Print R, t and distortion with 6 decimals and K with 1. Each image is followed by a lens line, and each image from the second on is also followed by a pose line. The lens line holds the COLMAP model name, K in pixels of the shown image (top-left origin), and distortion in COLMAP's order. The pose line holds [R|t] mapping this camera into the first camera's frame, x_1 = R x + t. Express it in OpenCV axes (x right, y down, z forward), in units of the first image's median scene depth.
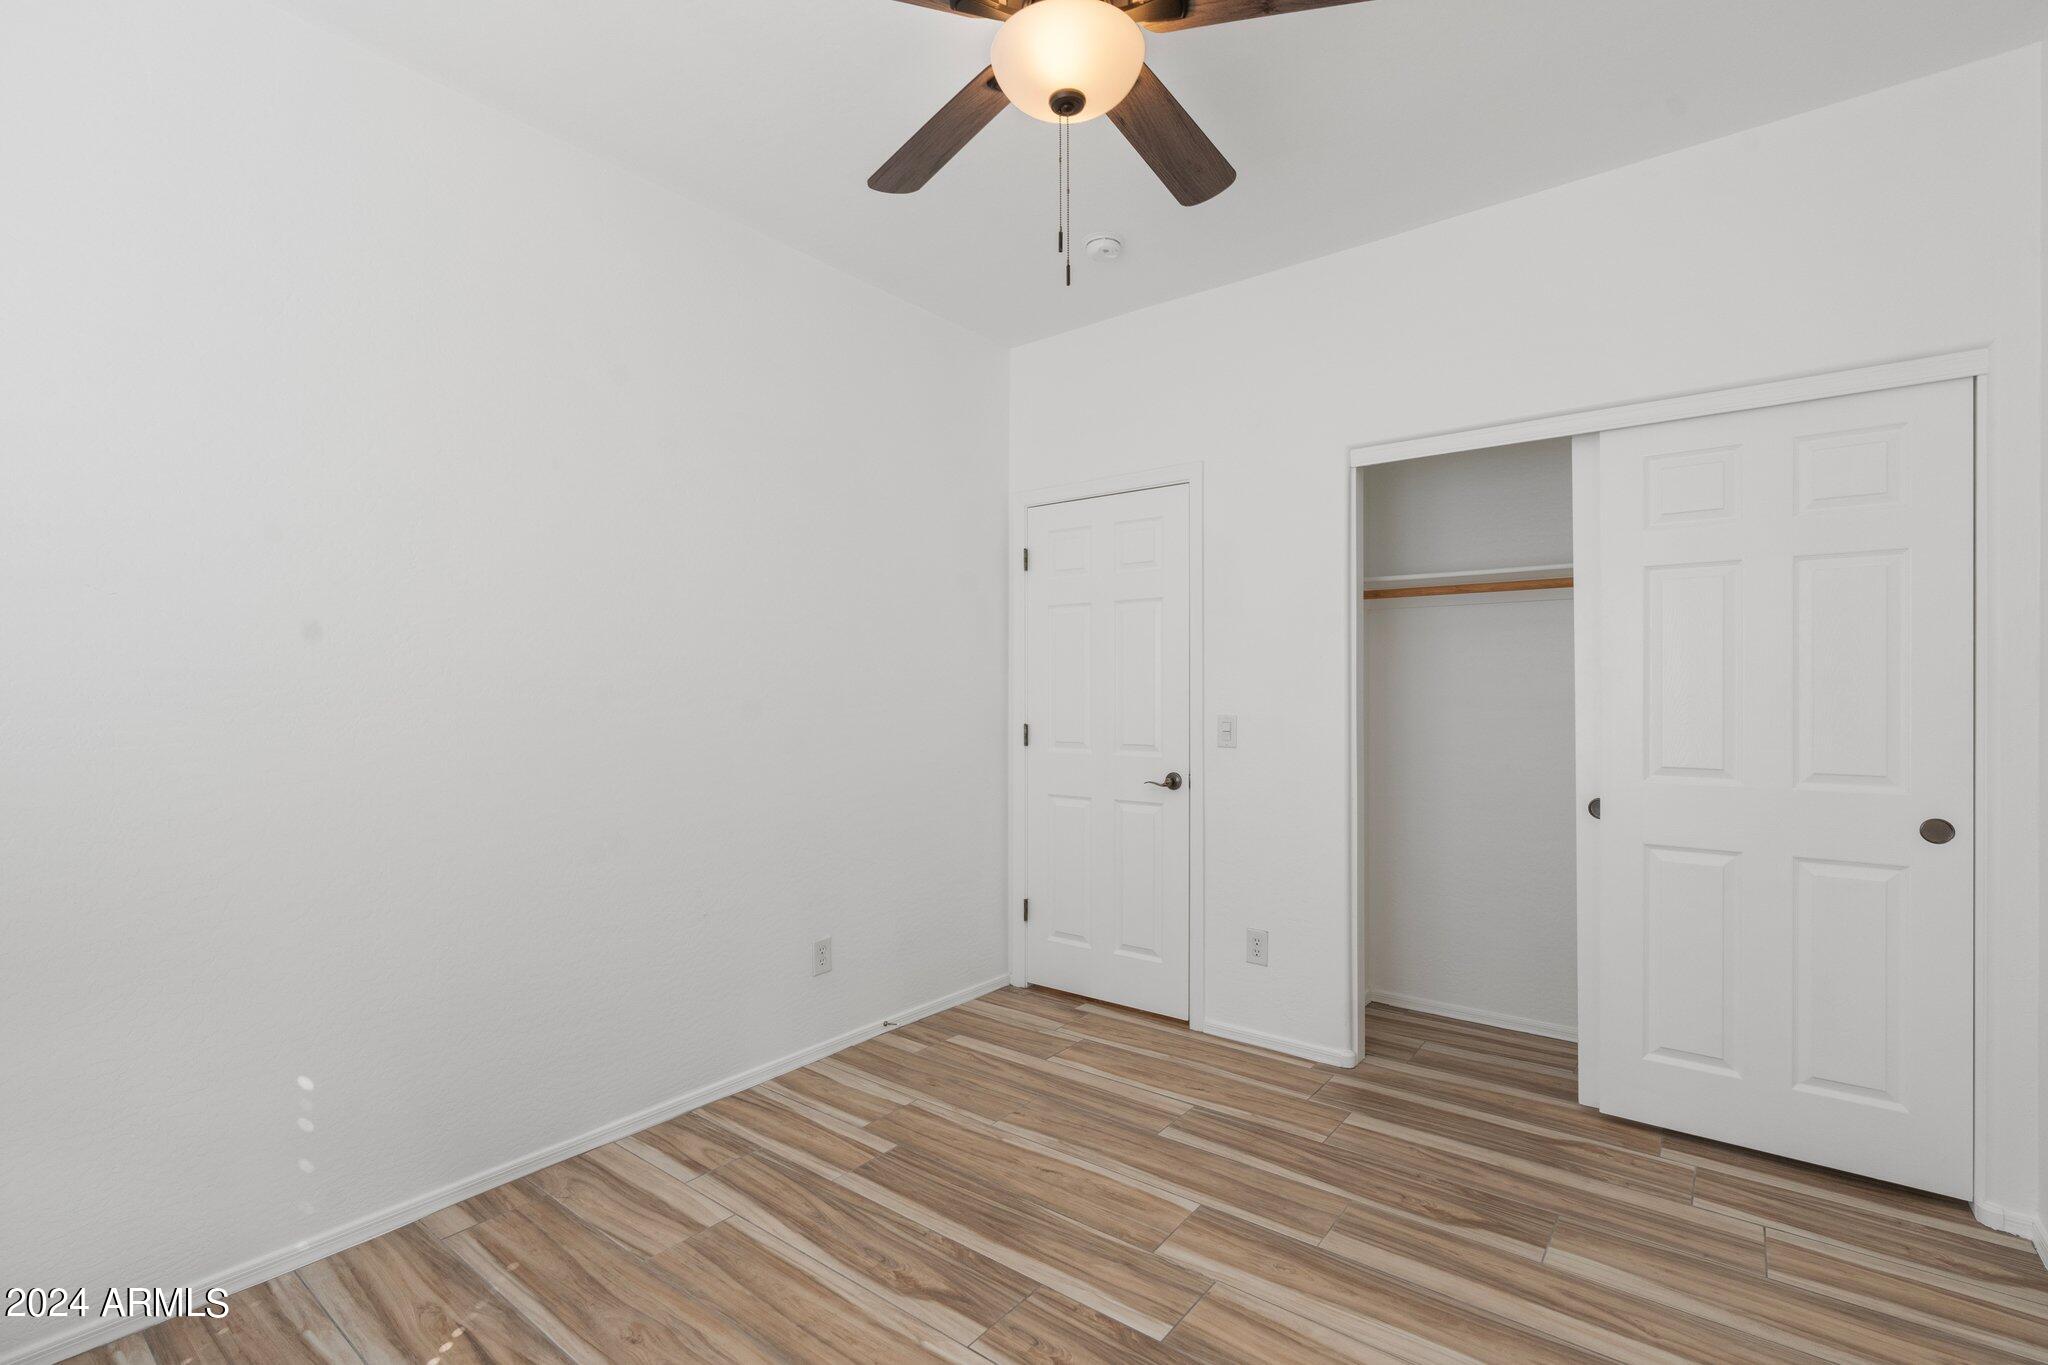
lens RADIAL K [[923.0, 0, 1022.3], [0, 923.0, 687.2], [0, 0, 1]] dist [-0.010791, 0.004878]
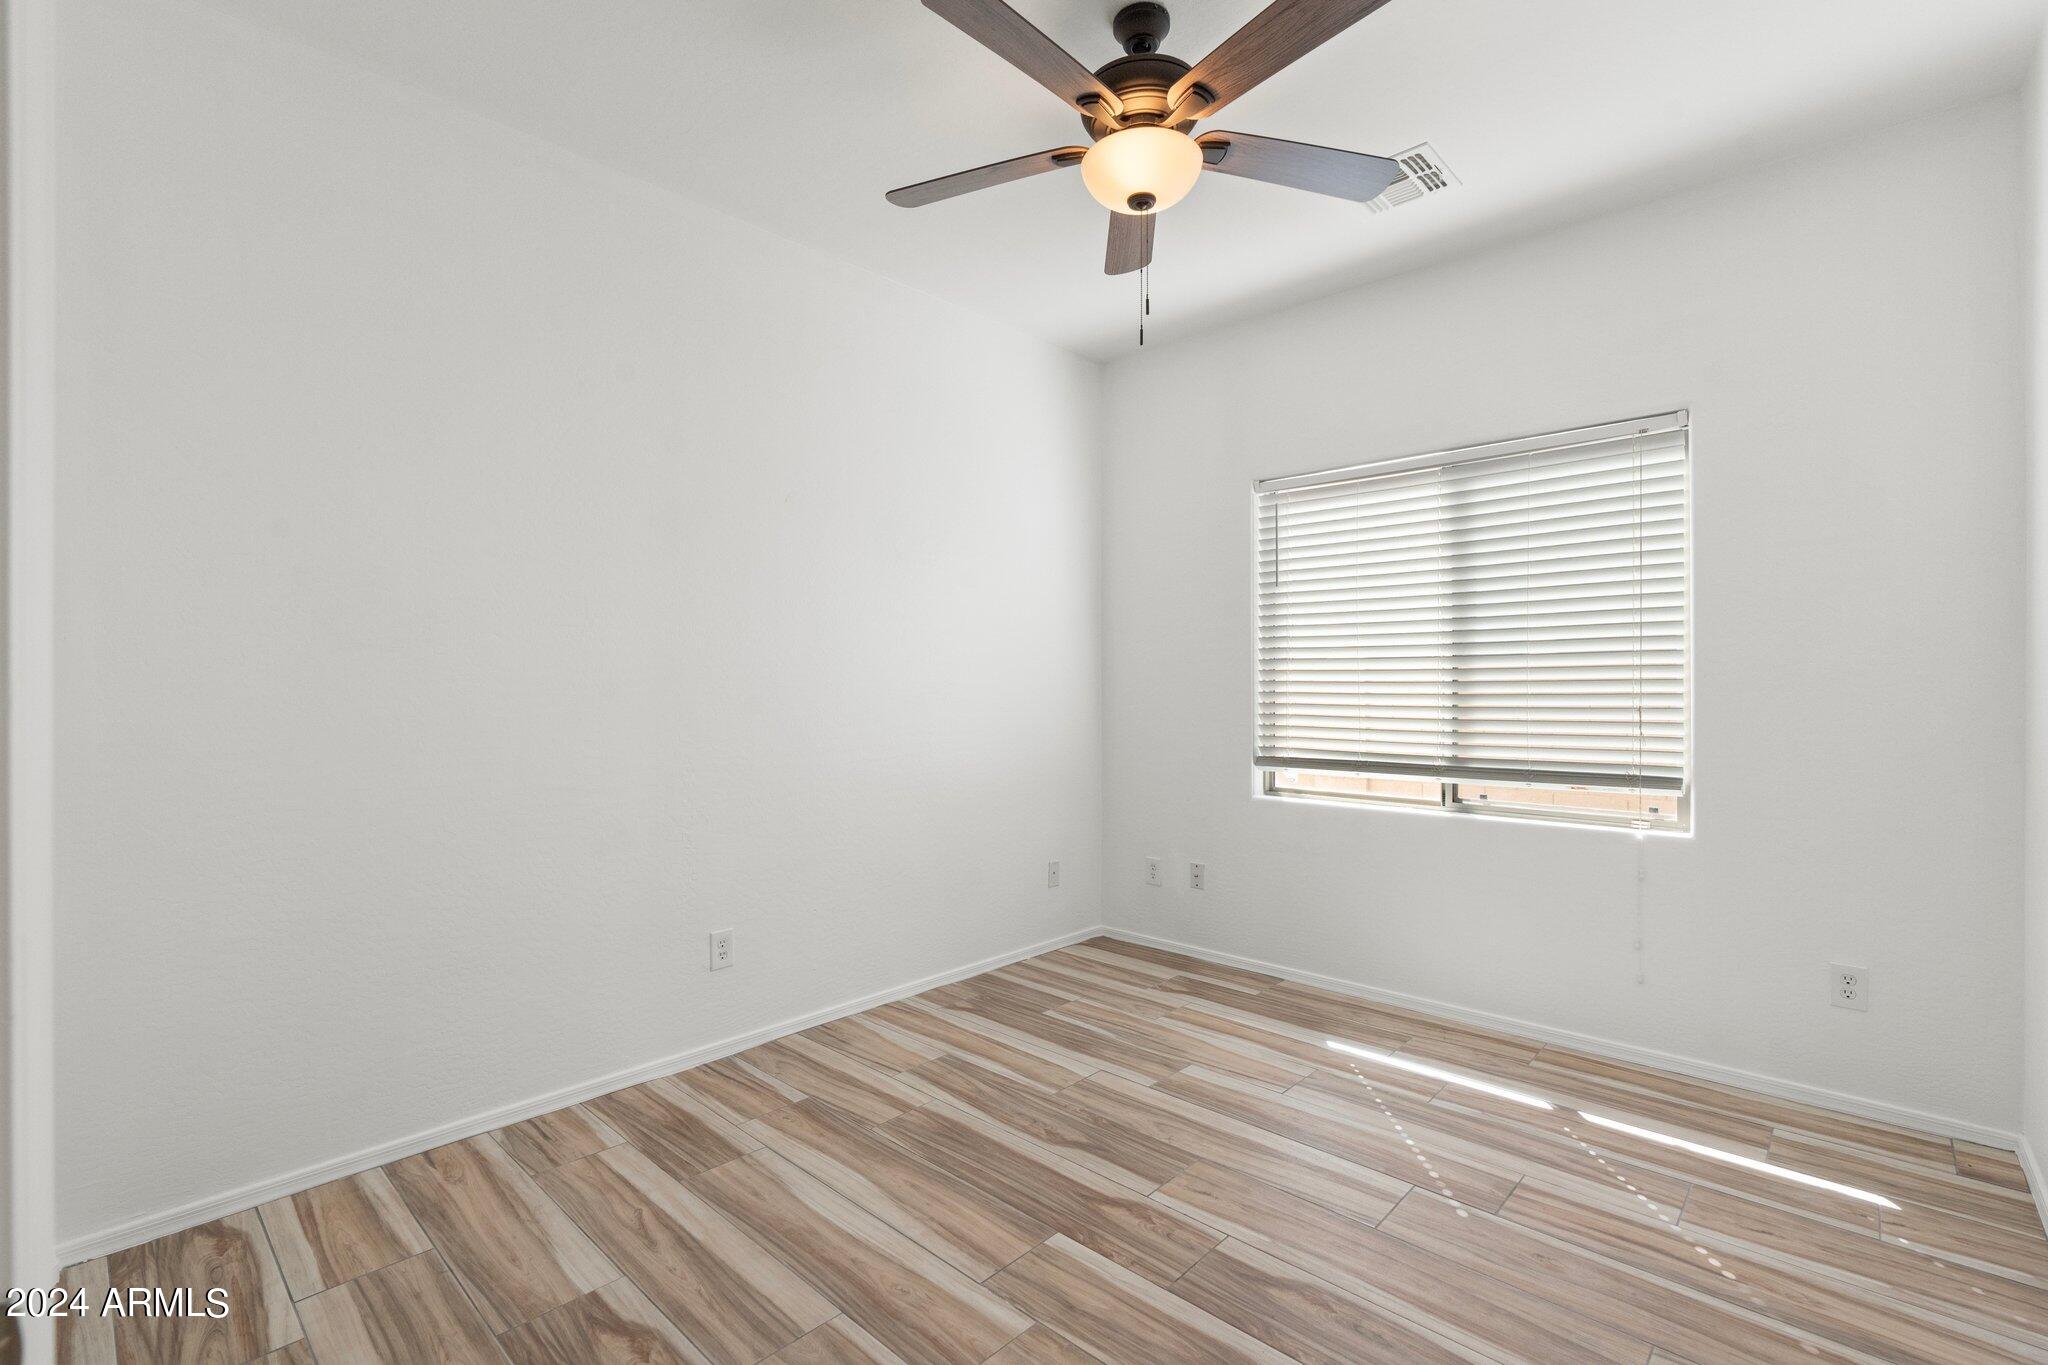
lens RADIAL K [[923.0, 0, 1023.6], [0, 923.0, 679.2], [0, 0, 1]] dist [-0.010791, 0.004878]
pose [[-0.995834, 0.000067, 0.091188, 0.081816], [-0.000306, 0.999992, -0.004072, 0.027362], [-0.091188, -0.004083, -0.995825, 1.952629]]
